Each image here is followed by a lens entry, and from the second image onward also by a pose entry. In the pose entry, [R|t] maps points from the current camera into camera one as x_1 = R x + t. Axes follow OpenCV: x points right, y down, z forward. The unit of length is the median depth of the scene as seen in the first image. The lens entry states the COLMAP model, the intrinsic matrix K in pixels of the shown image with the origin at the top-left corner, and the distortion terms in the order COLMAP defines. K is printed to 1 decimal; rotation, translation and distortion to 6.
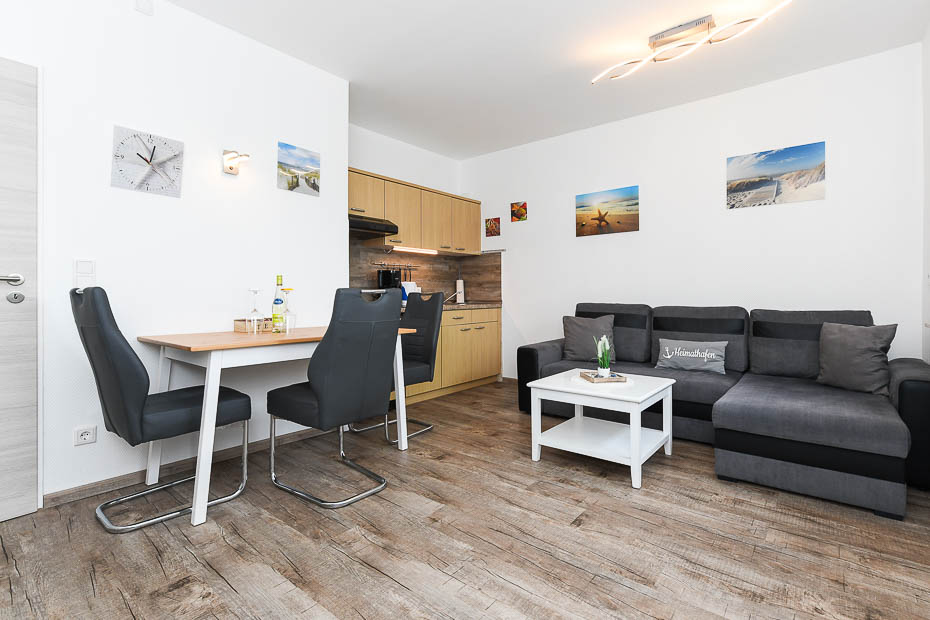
lens RADIAL K [[436.2, 0, 468.9], [0, 436.2, 293.9], [0, 0, 1]] dist [0.000992, -0.000187]
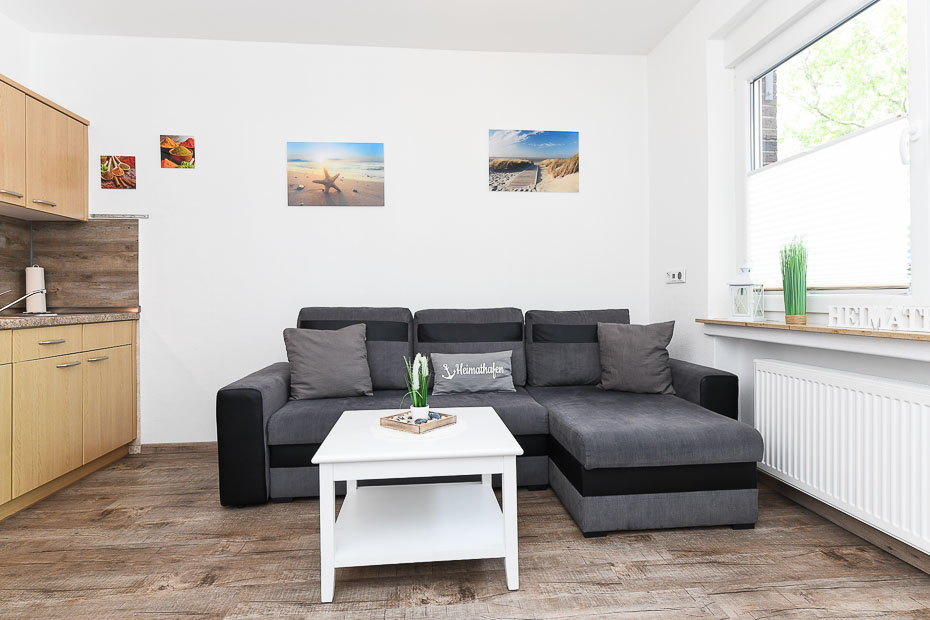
lens RADIAL K [[506.4, 0, 464.3], [0, 506.4, 296.4], [0, 0, 1]] dist [0.003886, -0.000244]
pose [[0.711092, 0.001672, 0.703097, -0.121033], [0.005415, 0.999954, -0.007855, 0.013670], [-0.703078, 0.009393, 0.711051, 0.355973]]
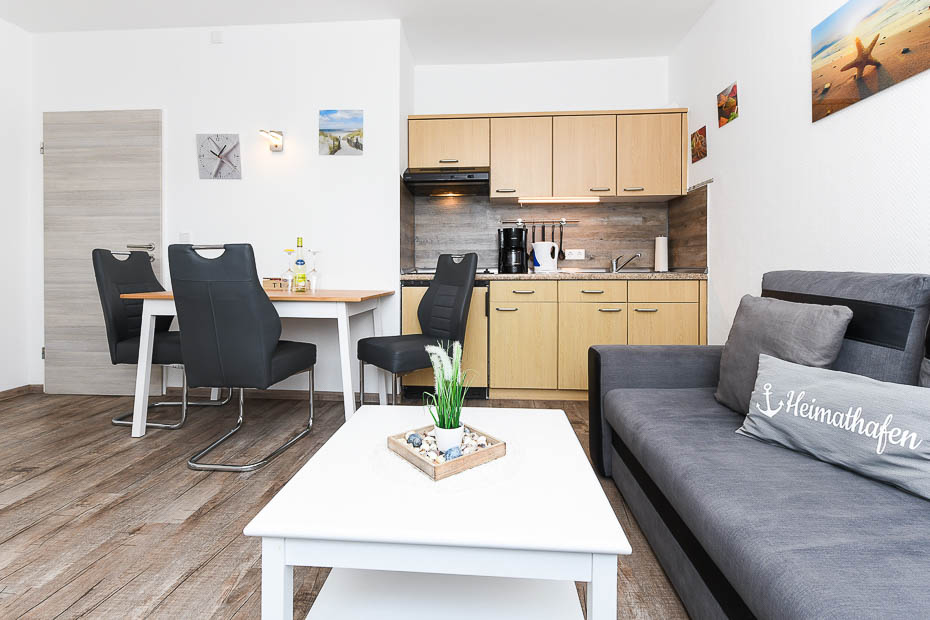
lens RADIAL K [[420.4, 0, 462.7], [0, 420.4, 270.9], [0, 0, 1]] dist [0.021700, -0.009529]
pose [[0.577606, 0.012612, -0.816218, 0.496233], [-0.003216, 0.999908, 0.013175, 0.018157], [0.816309, -0.004985, 0.577594, 0.580496]]
